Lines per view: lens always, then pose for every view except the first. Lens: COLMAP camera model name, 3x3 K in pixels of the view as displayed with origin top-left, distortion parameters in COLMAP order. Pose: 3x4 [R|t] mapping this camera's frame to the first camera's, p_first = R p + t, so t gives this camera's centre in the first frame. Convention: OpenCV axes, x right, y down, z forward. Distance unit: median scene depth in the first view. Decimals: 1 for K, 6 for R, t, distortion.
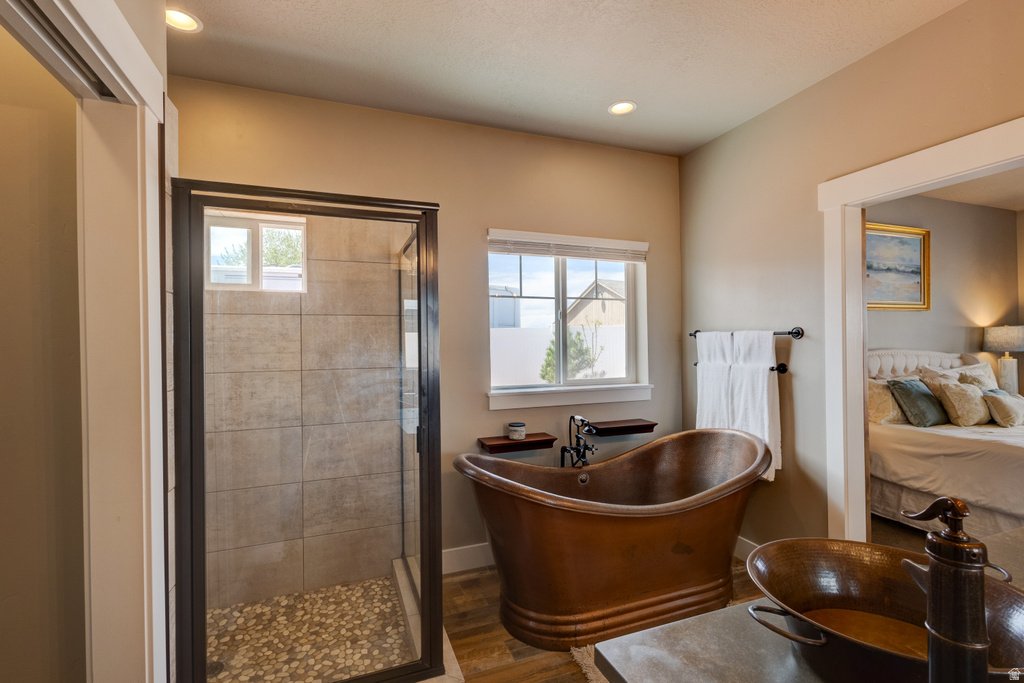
lens RADIAL K [[475.1, 0, 512.0], [0, 475.1, 341.5], [0, 0, 1]] dist [0.008363, 0.000245]
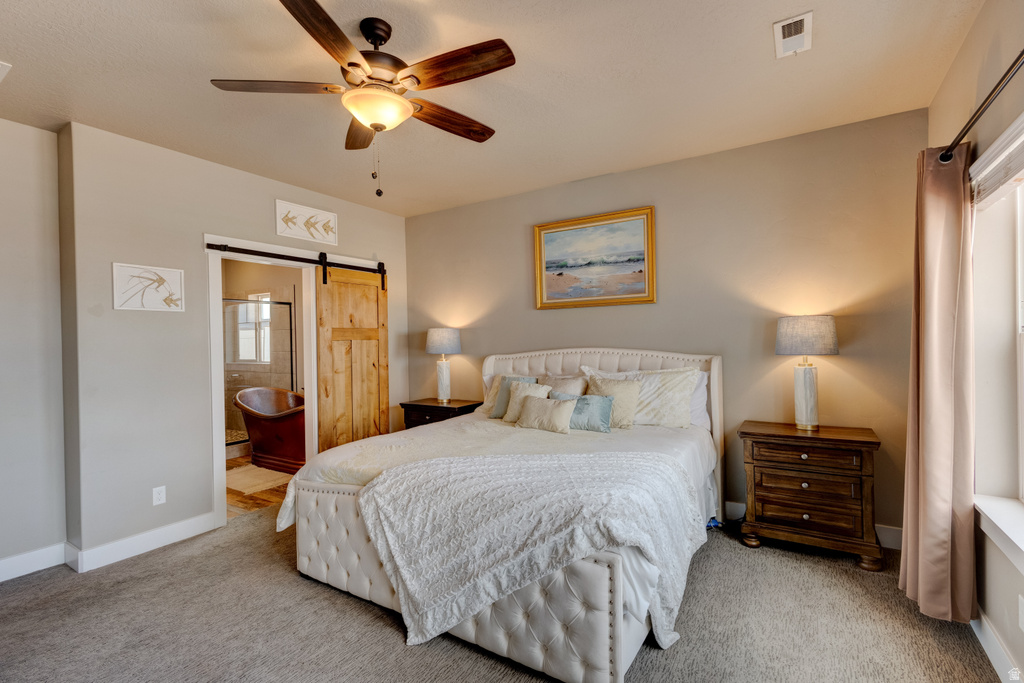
lens RADIAL K [[475.1, 0, 512.0], [0, 475.1, 341.5], [0, 0, 1]] dist [0.008363, 0.000245]
pose [[0.608131, 0.001243, -0.793836, 1.412414], [0.011080, 0.999888, 0.010054, -0.010731], [0.793759, -0.014910, 0.608049, 0.315185]]
